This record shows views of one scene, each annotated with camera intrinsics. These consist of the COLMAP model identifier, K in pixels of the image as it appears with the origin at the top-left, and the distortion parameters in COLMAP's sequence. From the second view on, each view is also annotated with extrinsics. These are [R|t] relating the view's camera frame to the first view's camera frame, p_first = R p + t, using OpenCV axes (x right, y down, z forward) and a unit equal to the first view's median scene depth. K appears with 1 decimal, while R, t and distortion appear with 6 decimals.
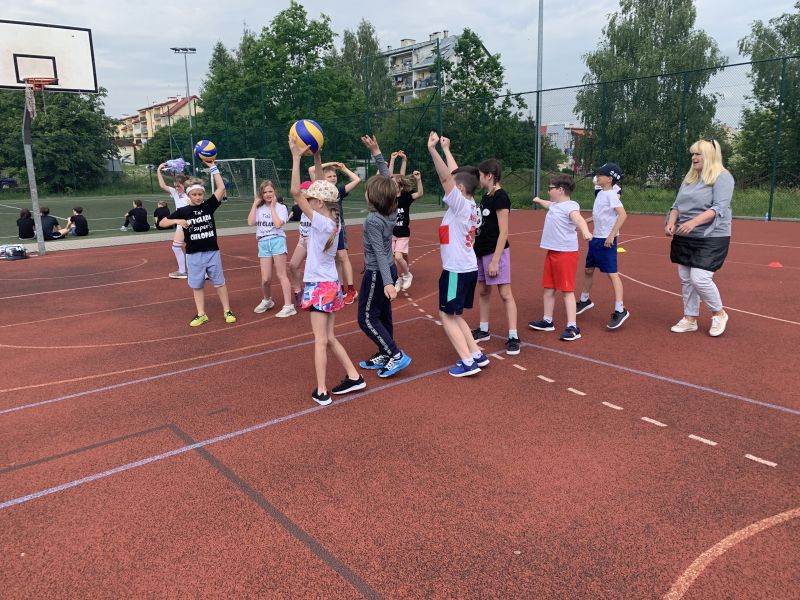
lens RADIAL K [[610.6, 0, 417.6], [0, 610.6, 310.8], [0, 0, 1]] dist [0.010520, -0.009986]
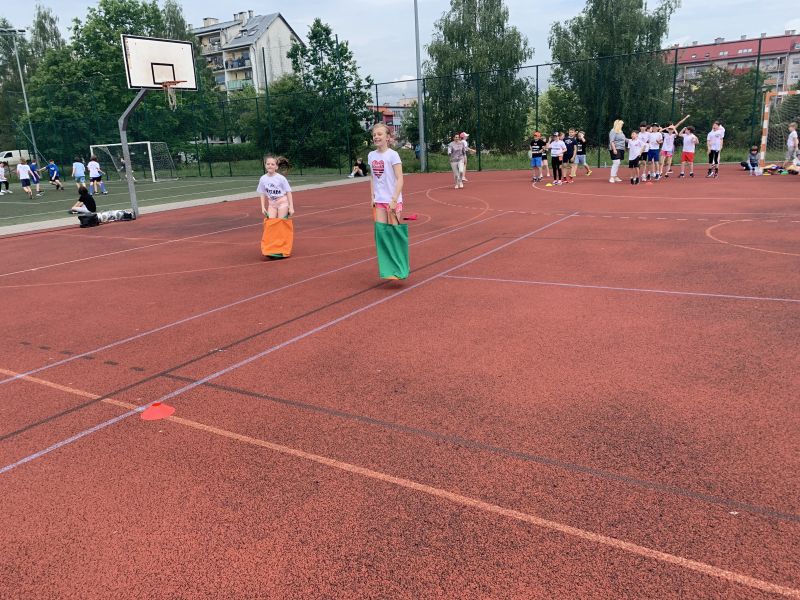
lens RADIAL K [[624.5, 0, 399.9], [0, 624.5, 320.4], [0, 0, 1]] dist [-0.002507, 0.012580]
pose [[0.948067, -0.121478, 0.293959, -0.178586], [0.109415, 0.992349, 0.057202, 0.038717], [-0.298659, -0.022068, 0.954105, -0.149059]]
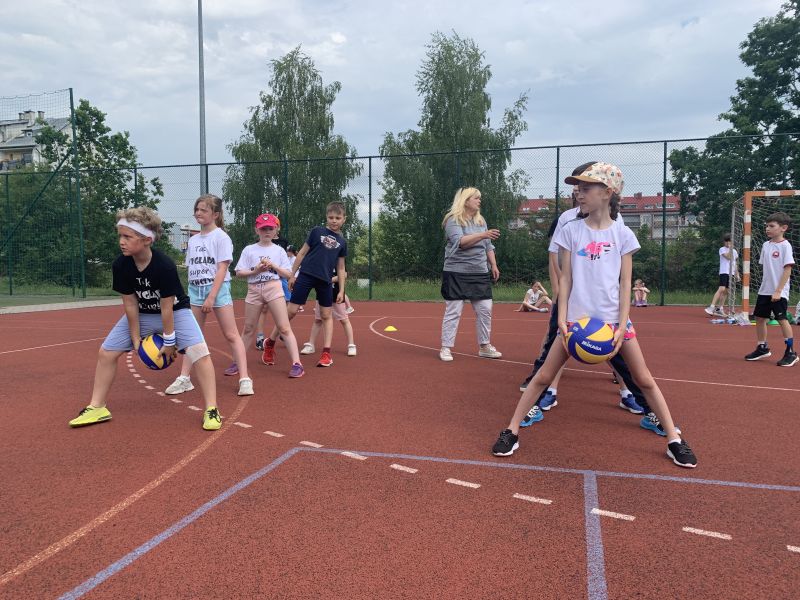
lens RADIAL K [[608.1, 0, 402.4], [0, 608.1, 313.4], [0, 0, 1]] dist [0.015808, -0.008625]
pose [[0.831062, -0.020042, 0.555818, -0.033226], [0.111114, 0.985187, -0.130614, -0.002450], [-0.544967, 0.170308, 0.820979, 0.100949]]
